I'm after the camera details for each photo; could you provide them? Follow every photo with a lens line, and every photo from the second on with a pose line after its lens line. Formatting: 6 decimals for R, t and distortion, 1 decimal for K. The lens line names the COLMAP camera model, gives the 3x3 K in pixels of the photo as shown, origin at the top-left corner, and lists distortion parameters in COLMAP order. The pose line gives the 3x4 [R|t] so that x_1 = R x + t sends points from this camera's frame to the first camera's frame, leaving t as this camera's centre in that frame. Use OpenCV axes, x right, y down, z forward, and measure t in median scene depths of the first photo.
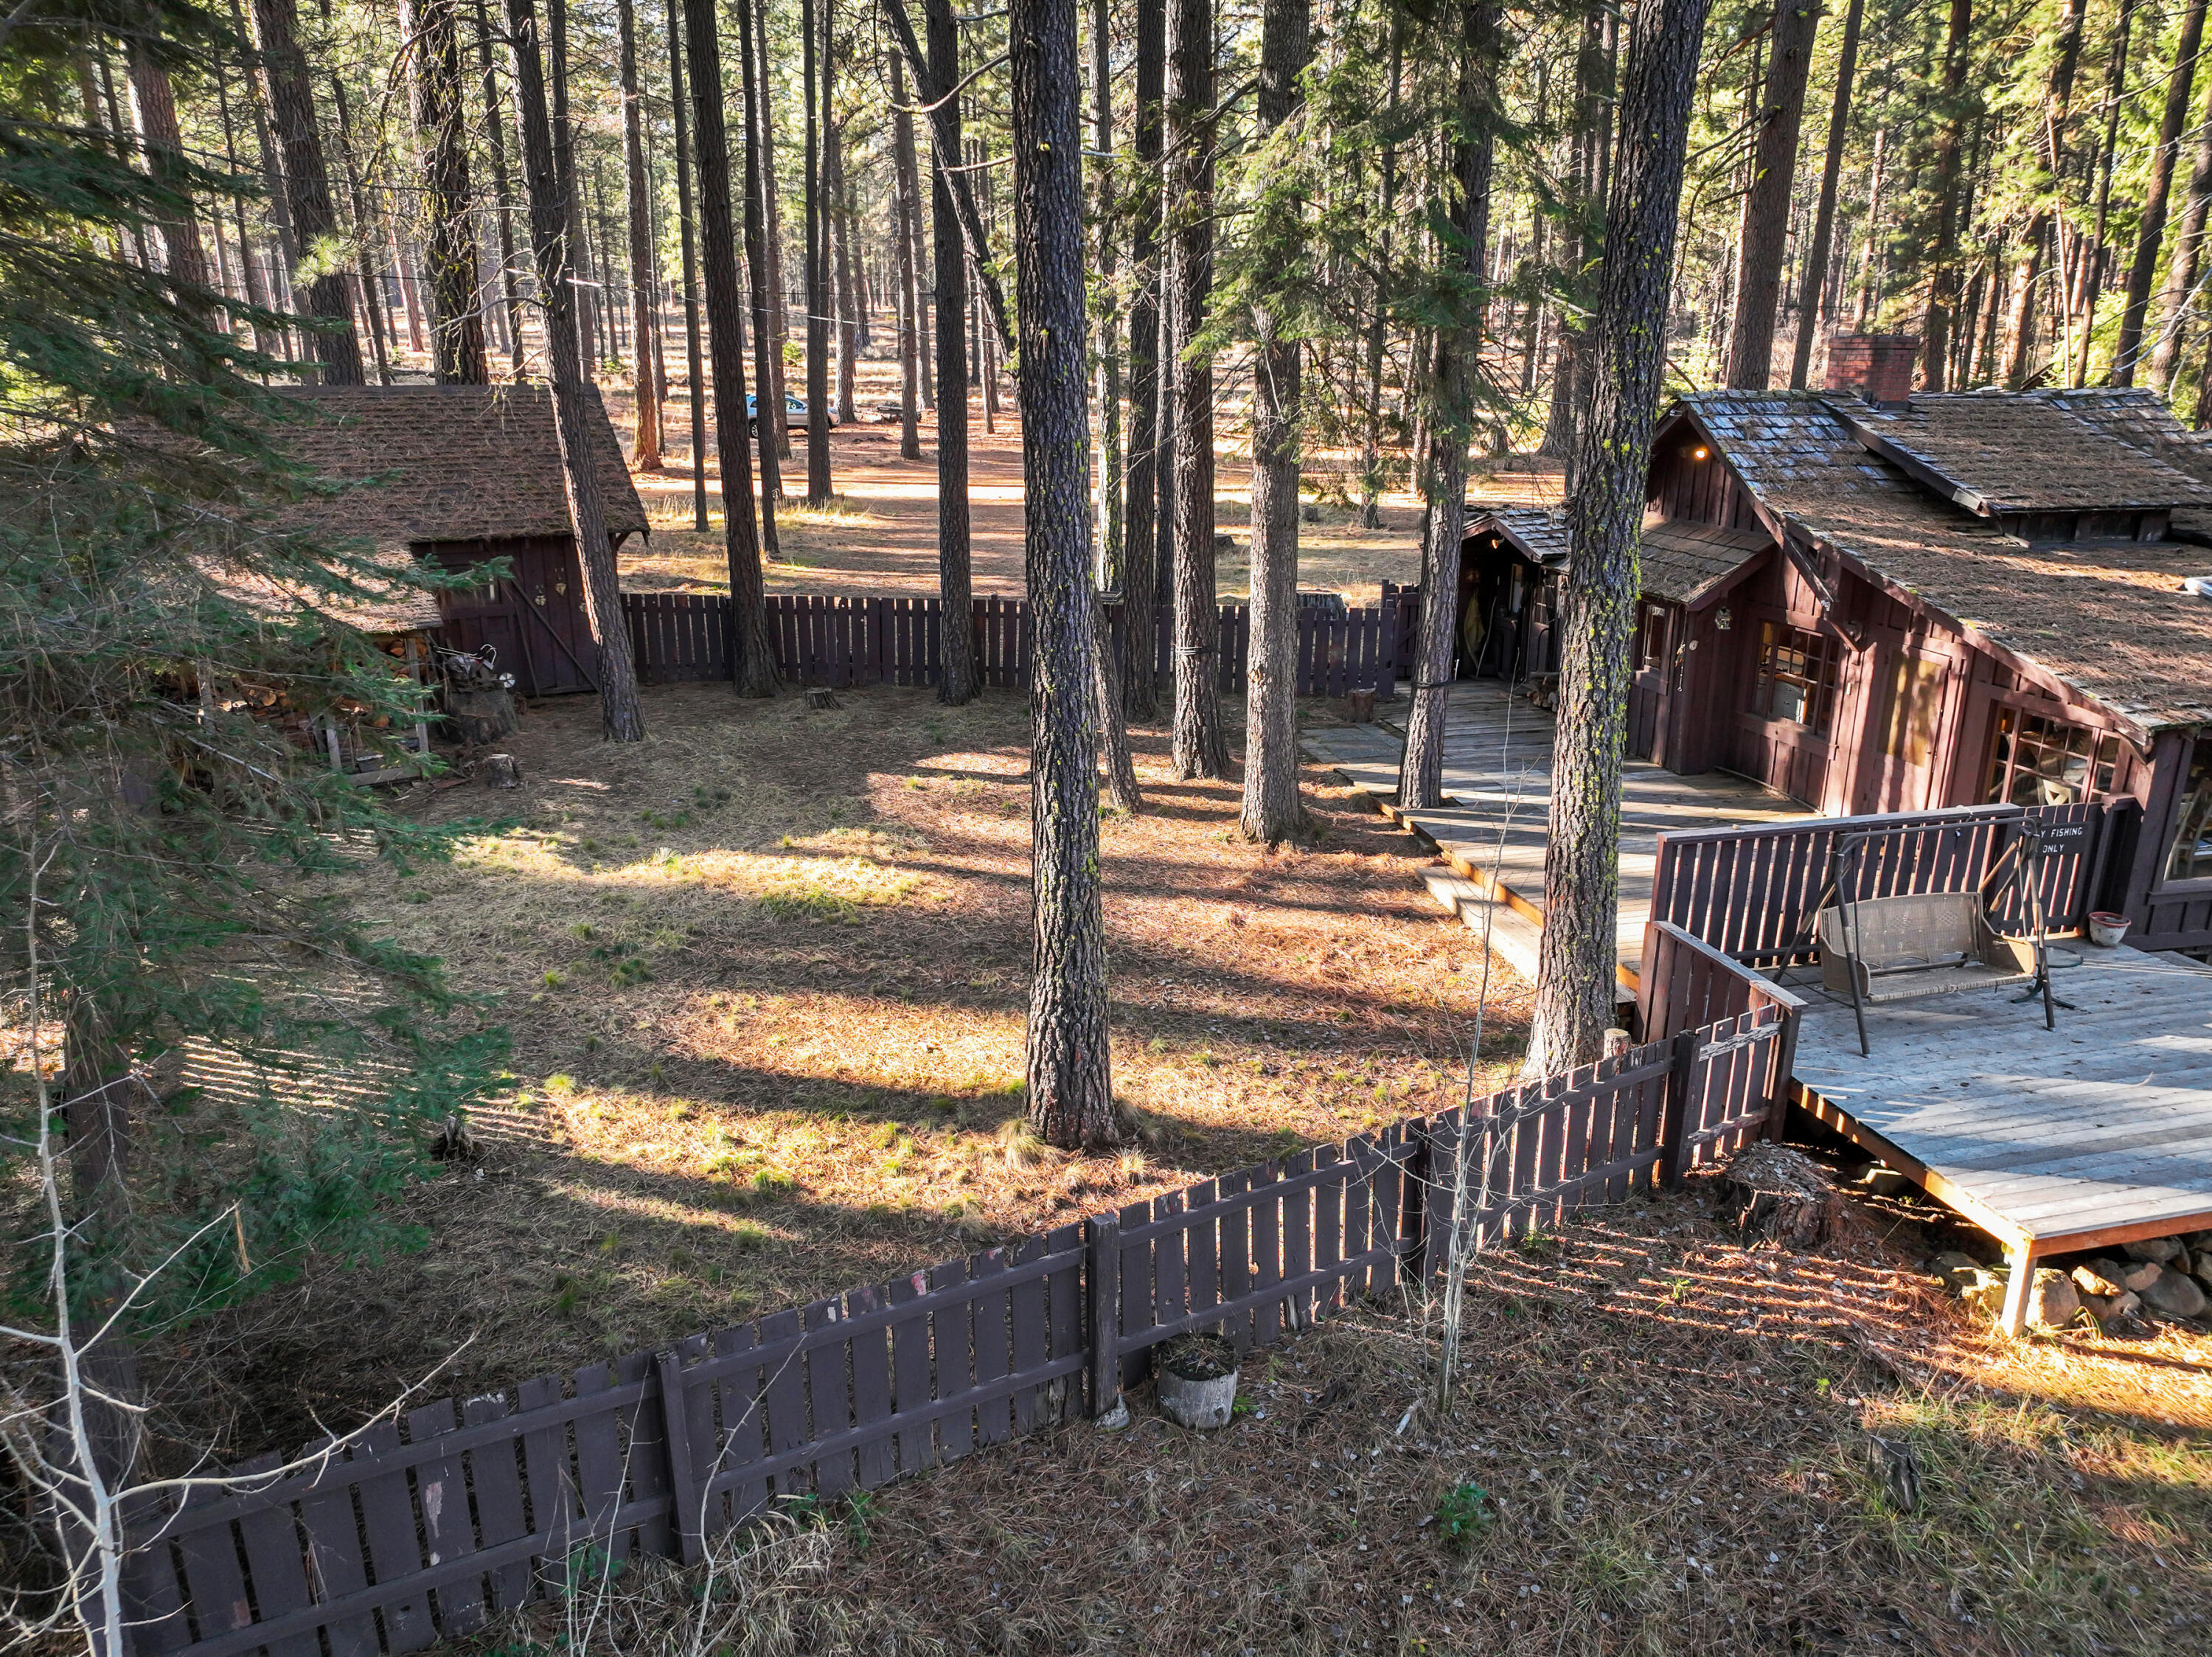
lens RADIAL K [[1558.3, 0, 1103.0], [0, 1558.3, 819.3], [0, 0, 1]] dist [-0.001018, 0.014400]
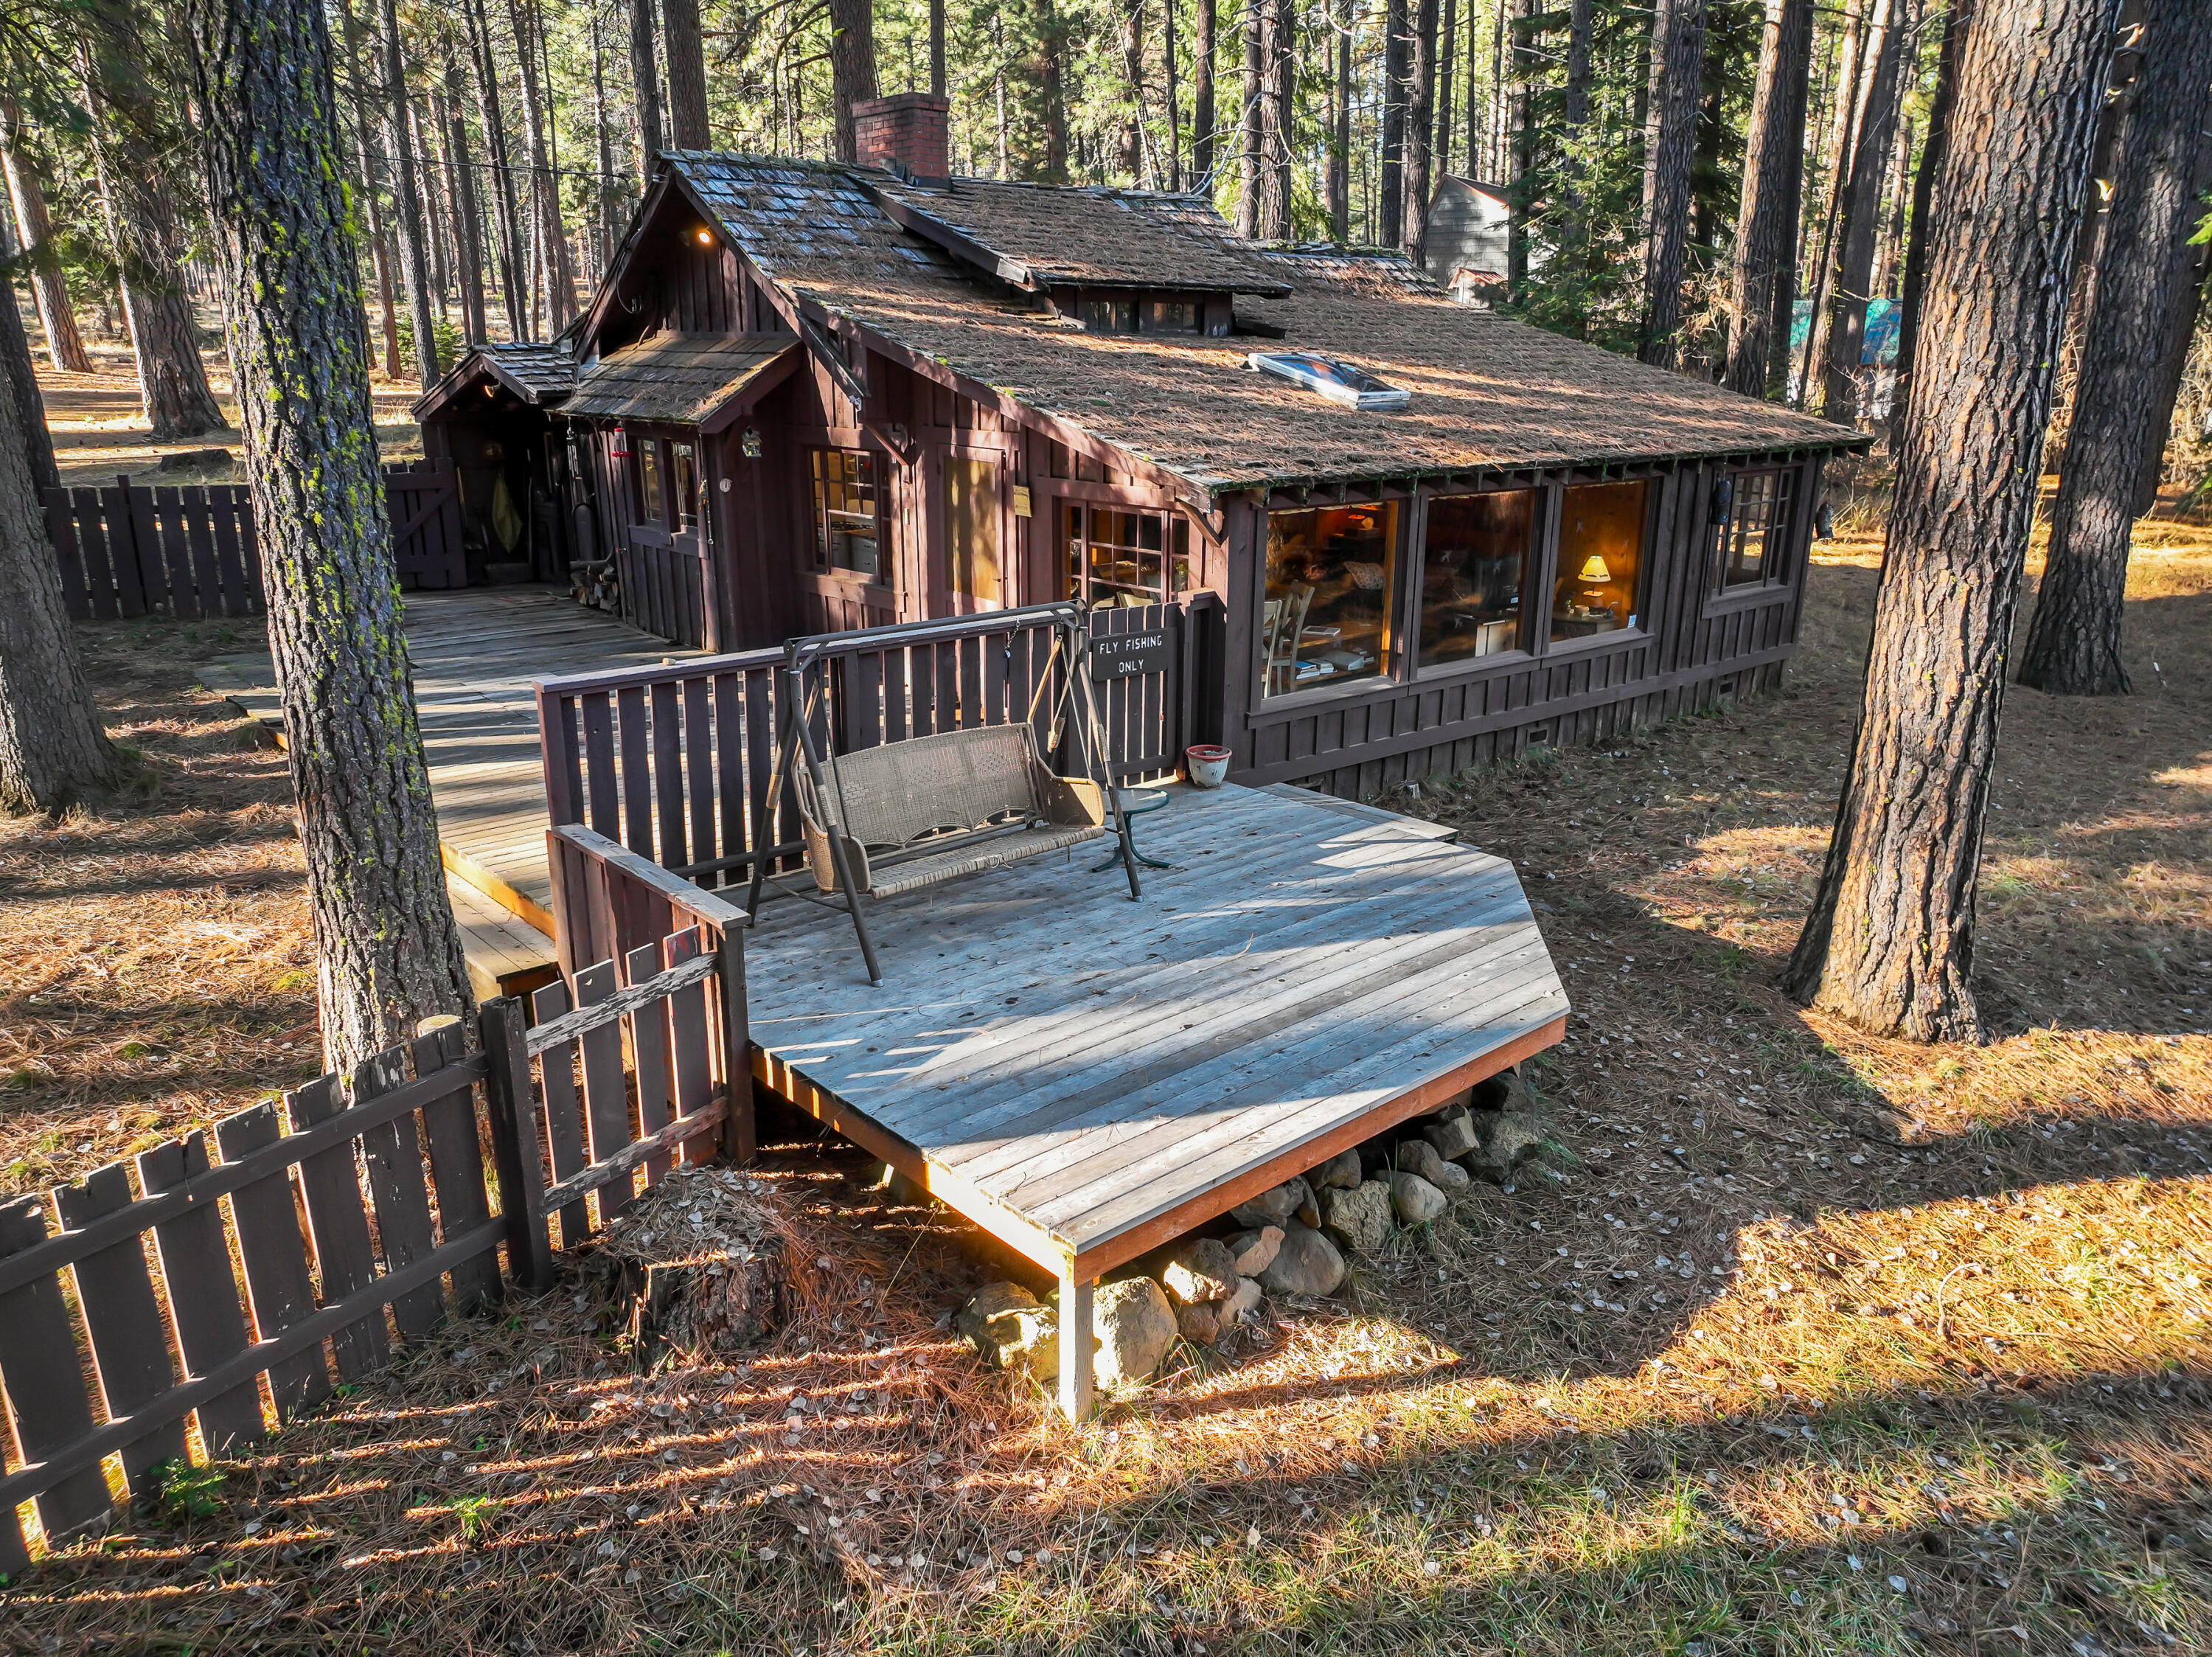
lens RADIAL K [[1517.9, 0, 1106.0], [0, 1517.9, 828.5], [0, 0, 1]] dist [-0.007106, 0.022529]
pose [[0.892048, -0.134042, 0.431606, 0.296570], [0.131447, 0.990670, 0.035992, 0.074764], [-0.432403, 0.024627, 0.901344, 0.378561]]
